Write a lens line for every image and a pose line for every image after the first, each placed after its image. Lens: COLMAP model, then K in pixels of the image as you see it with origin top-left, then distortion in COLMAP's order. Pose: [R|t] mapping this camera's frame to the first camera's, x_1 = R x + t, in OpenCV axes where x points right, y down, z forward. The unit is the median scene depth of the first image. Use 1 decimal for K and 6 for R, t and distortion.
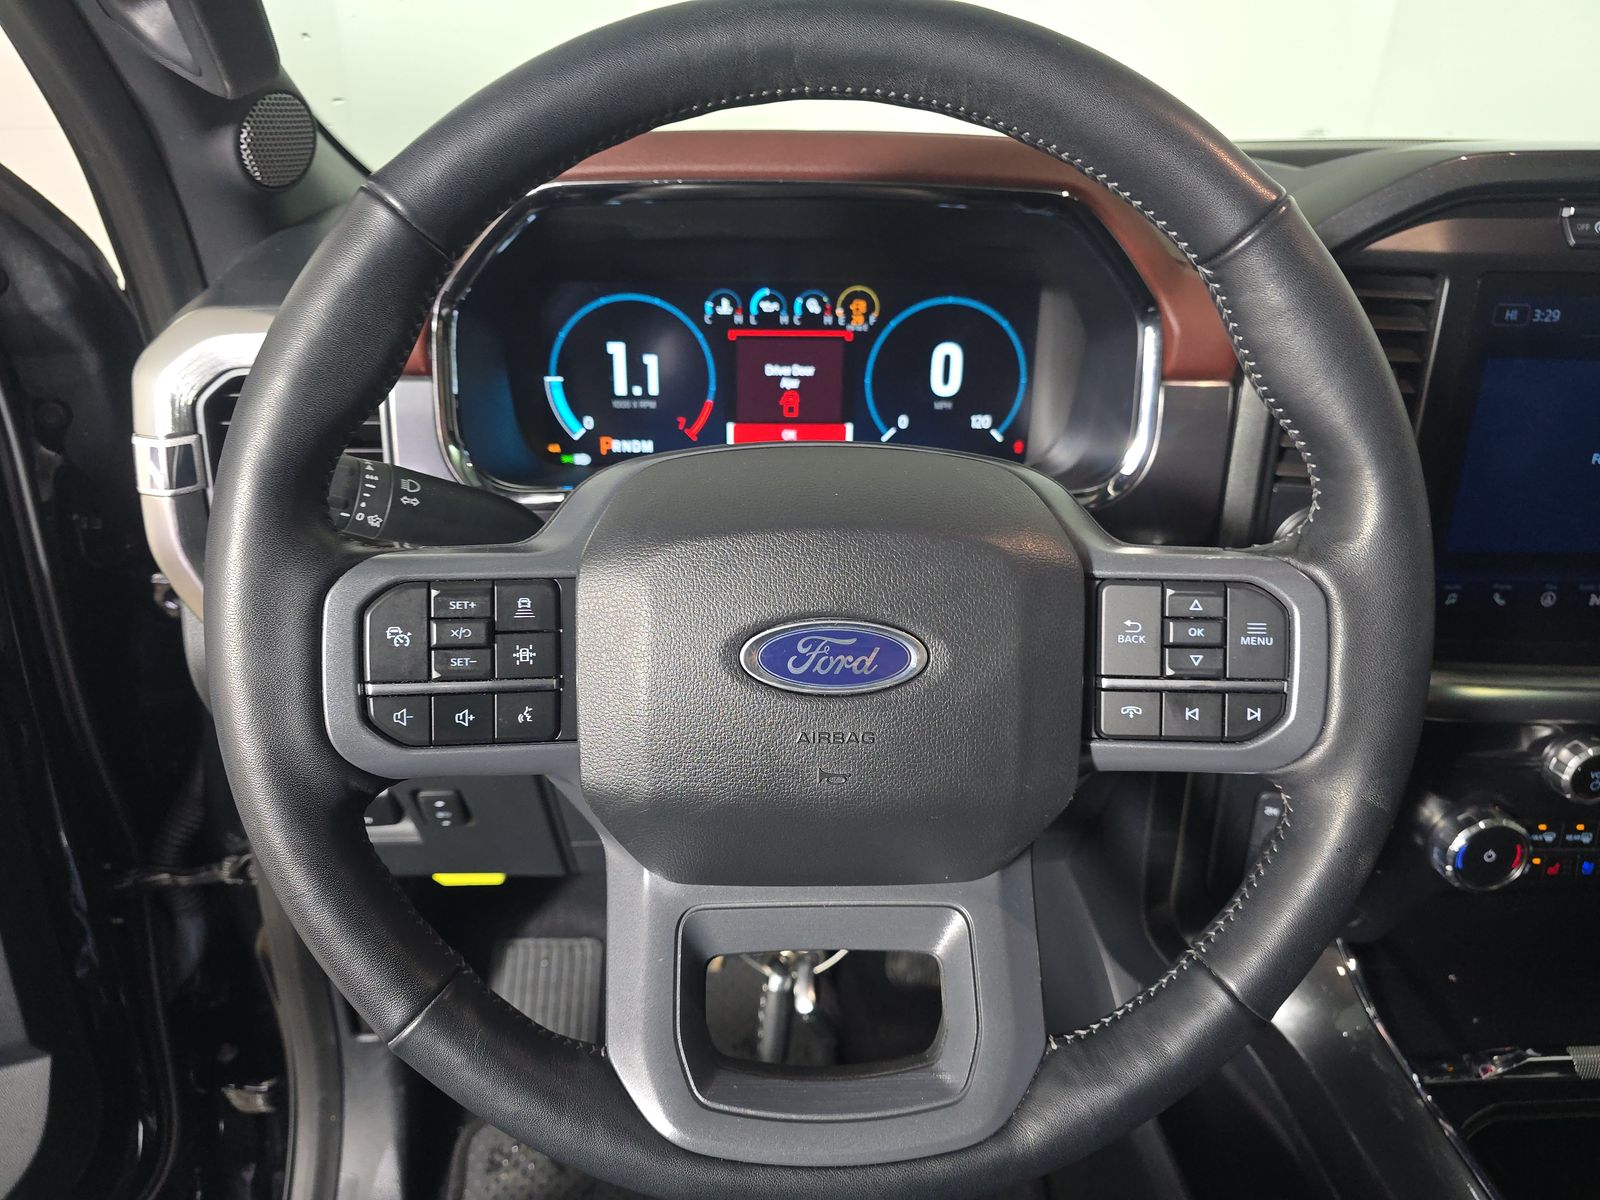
lens RADIAL K [[1056.0, 0, 800.0], [0, 1056.0, 600.0], [0, 0, 1]] dist [0.004933, -0.053083]
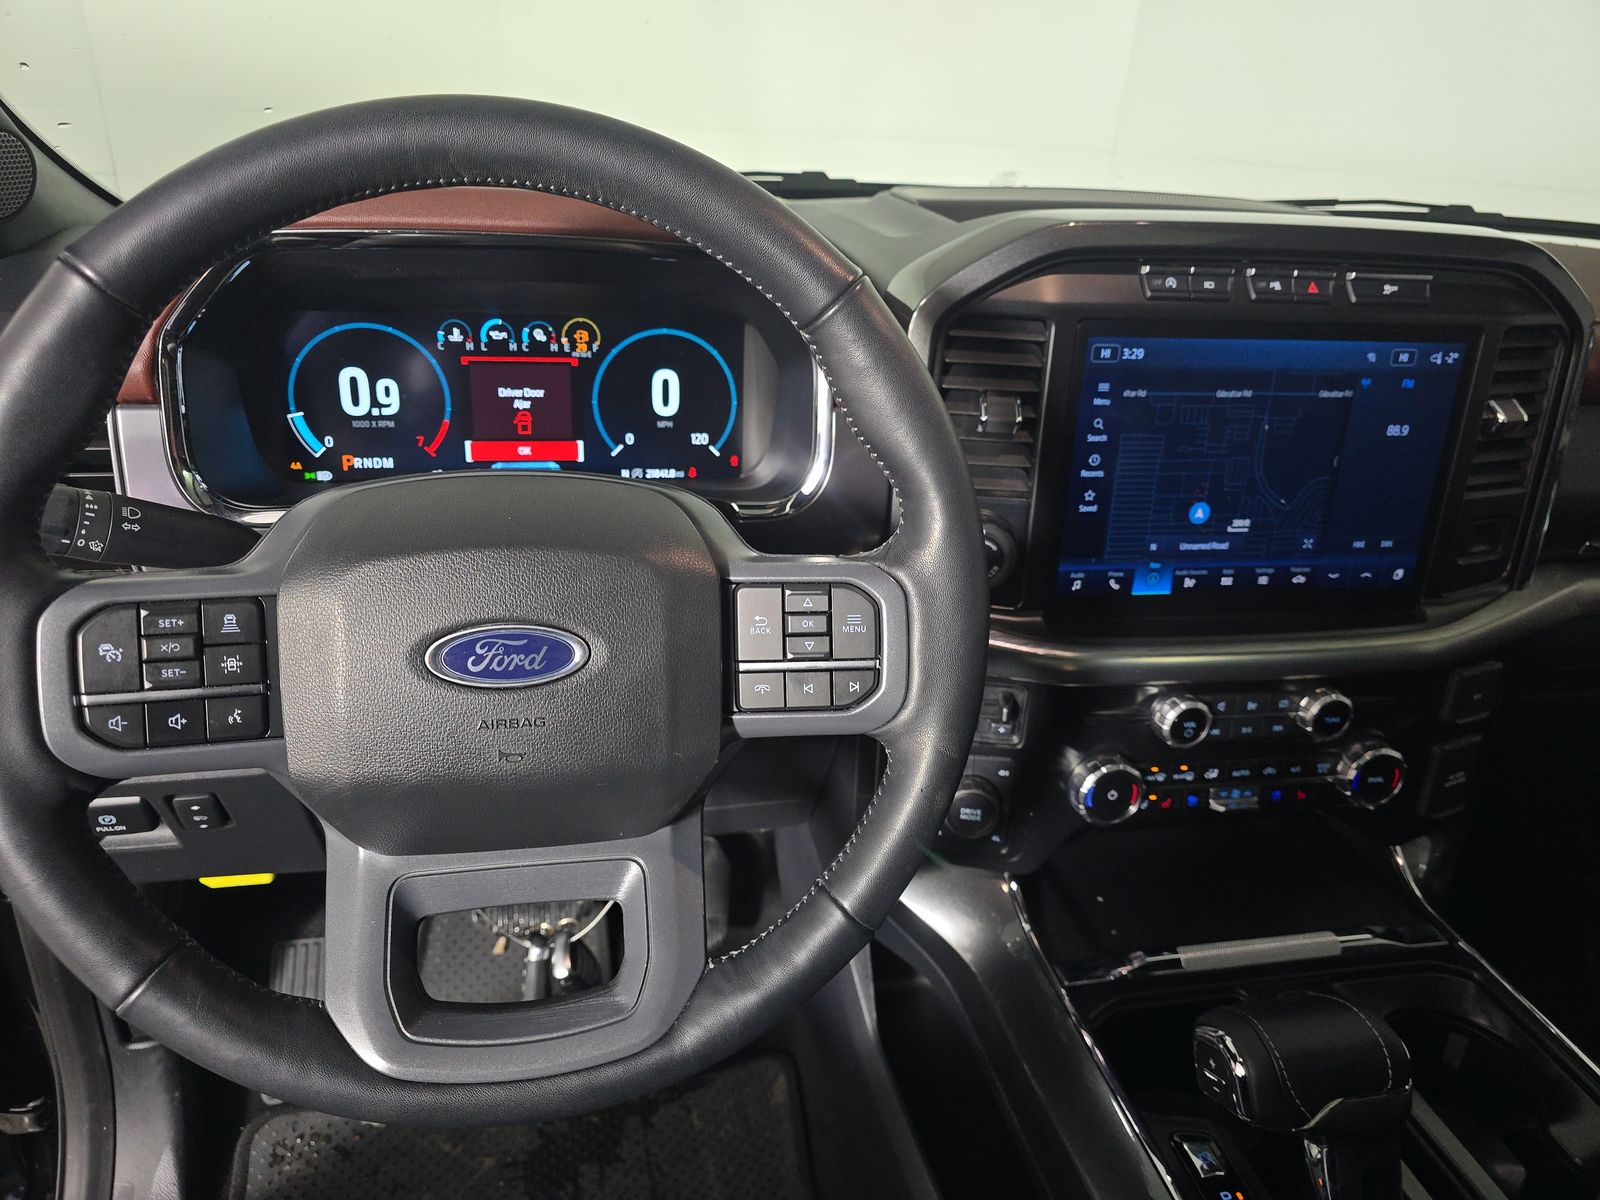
lens RADIAL K [[1047.0, 0, 800.0], [0, 1047.0, 600.0], [0, 0, 1]] dist [0.003318, -0.026468]
pose [[0.985659, -0.031342, 0.165813, 0.117431], [0.029594, 0.999477, 0.012999, -0.010445], [-0.166134, -0.007906, 0.986071, -0.161471]]
